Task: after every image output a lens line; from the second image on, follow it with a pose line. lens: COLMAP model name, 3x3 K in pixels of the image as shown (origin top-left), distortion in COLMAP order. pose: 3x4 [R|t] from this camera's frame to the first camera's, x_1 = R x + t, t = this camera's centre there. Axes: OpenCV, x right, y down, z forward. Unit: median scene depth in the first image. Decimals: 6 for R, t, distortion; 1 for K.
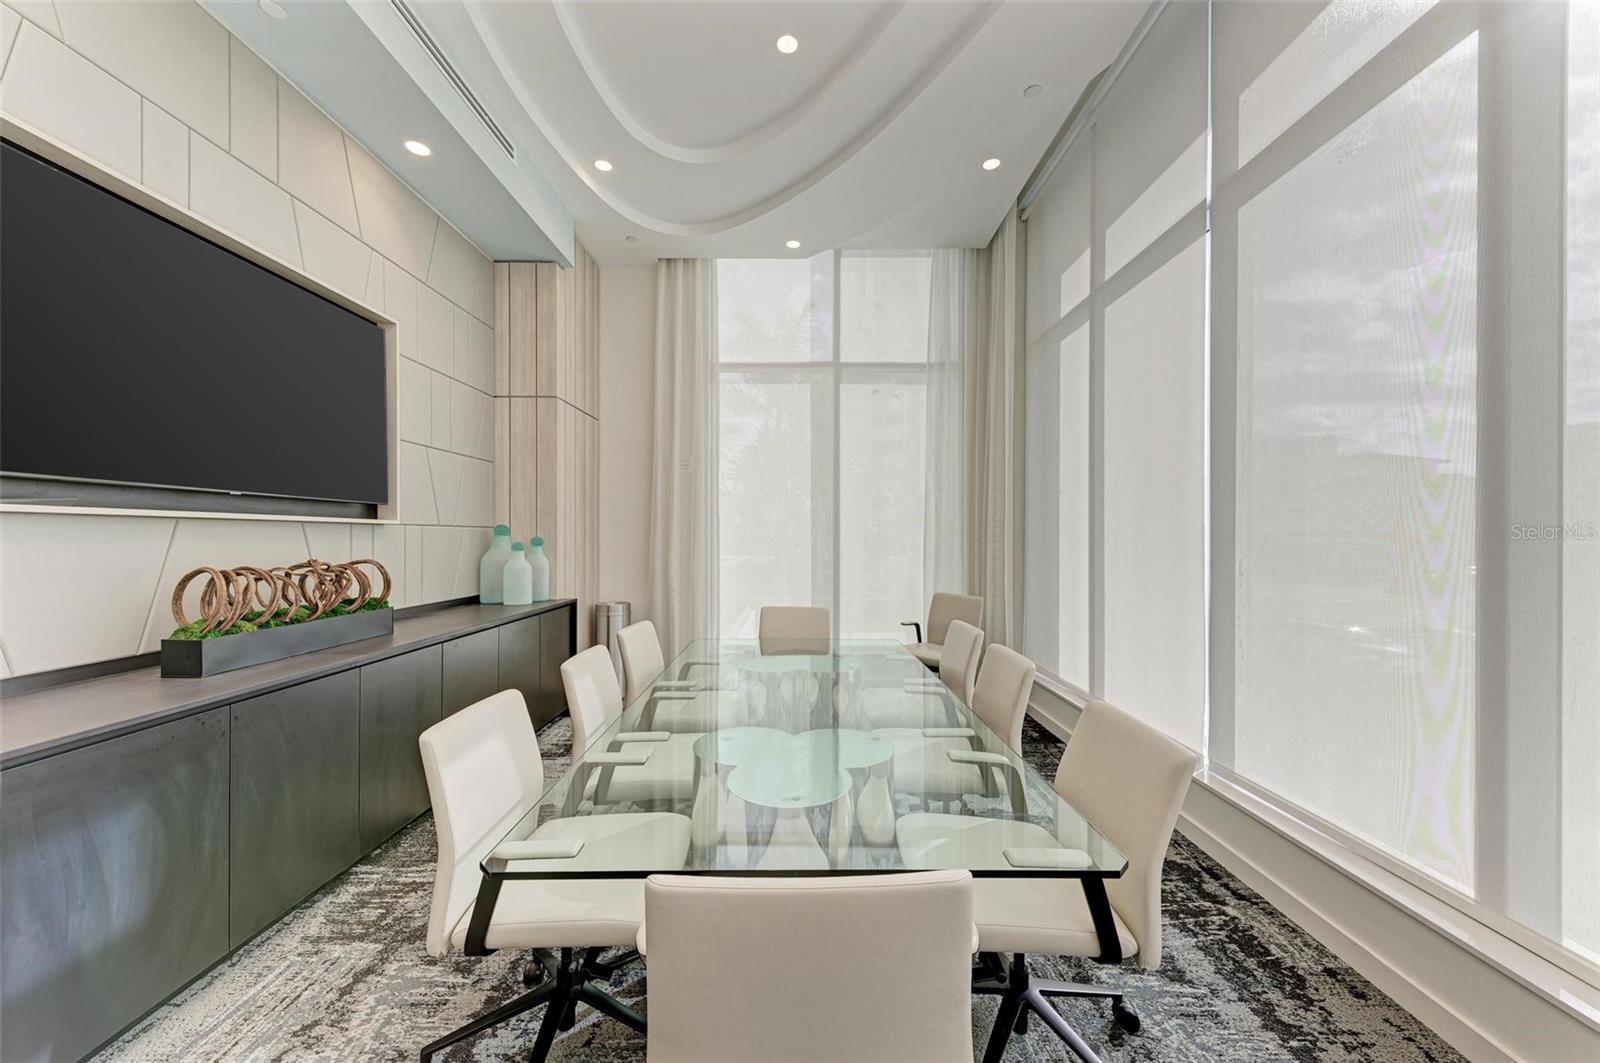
lens RADIAL K [[587.7, 0, 804.7], [0, 587.7, 536.8], [0, 0, 1]] dist [0.016599, -0.000581]
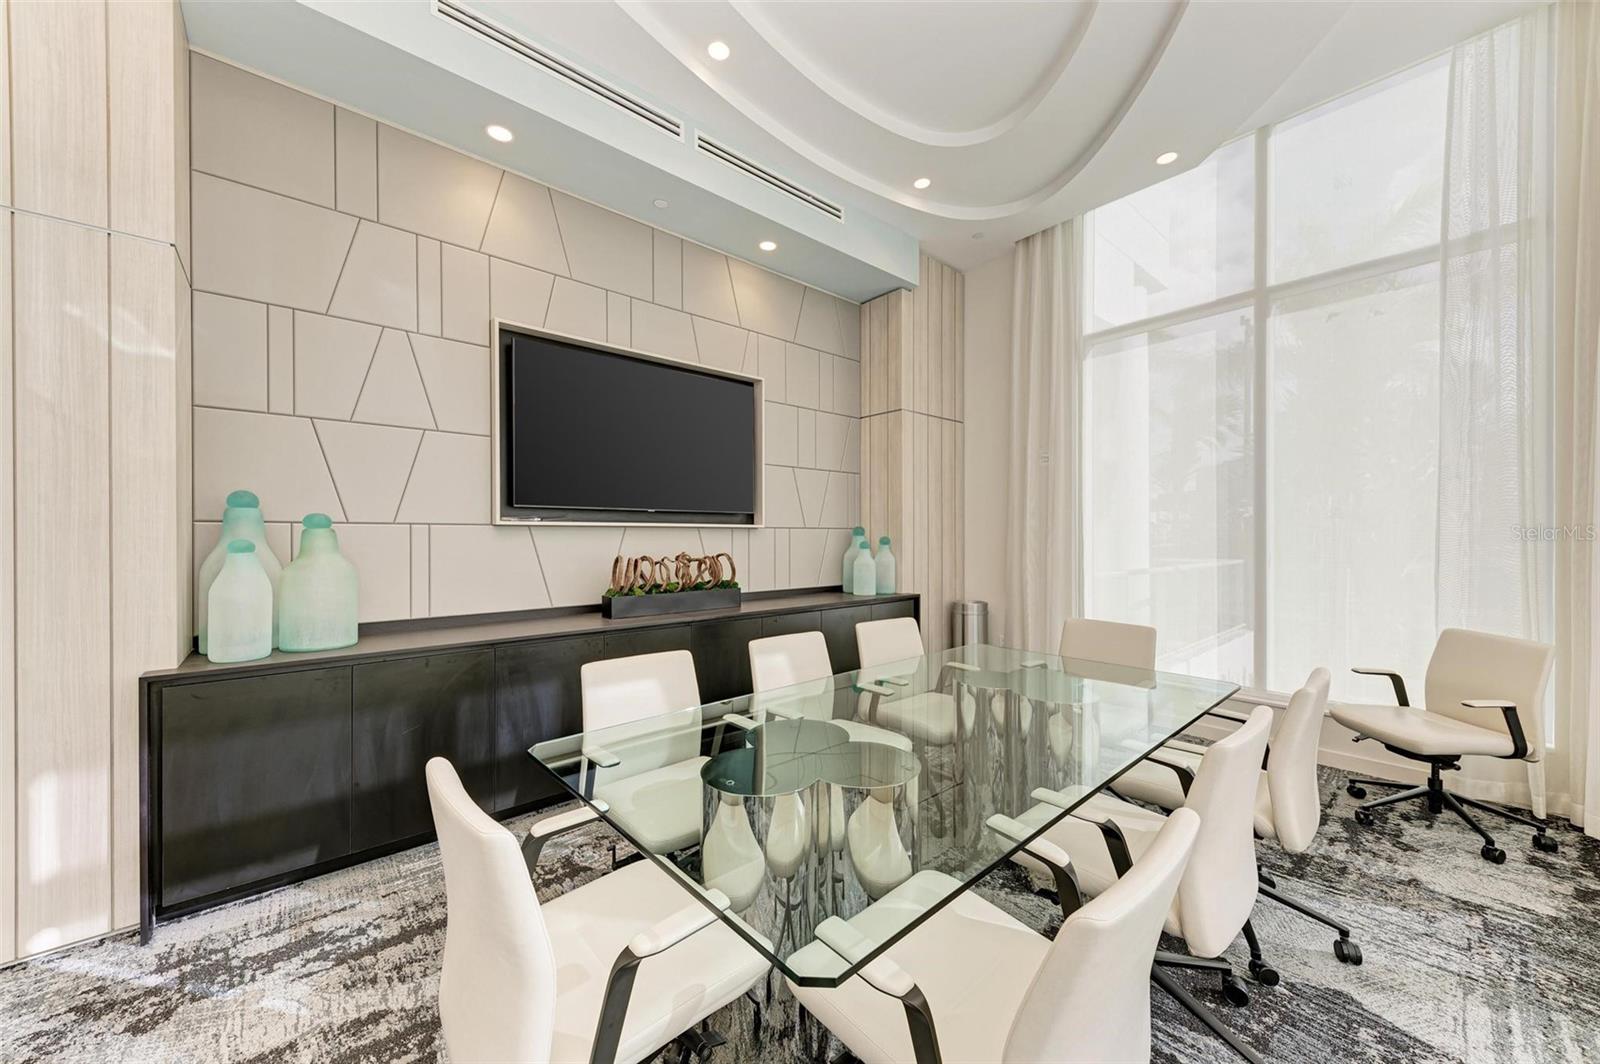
lens RADIAL K [[587.7, 0, 798.8], [0, 587.7, 536.3], [0, 0, 1]] dist [0.016599, -0.000581]
pose [[0.655042, -0.006714, -0.755562, 0.302427], [0.005990, 0.999975, -0.003693, 0.002687], [0.755568, -0.002107, 0.655066, 0.144016]]
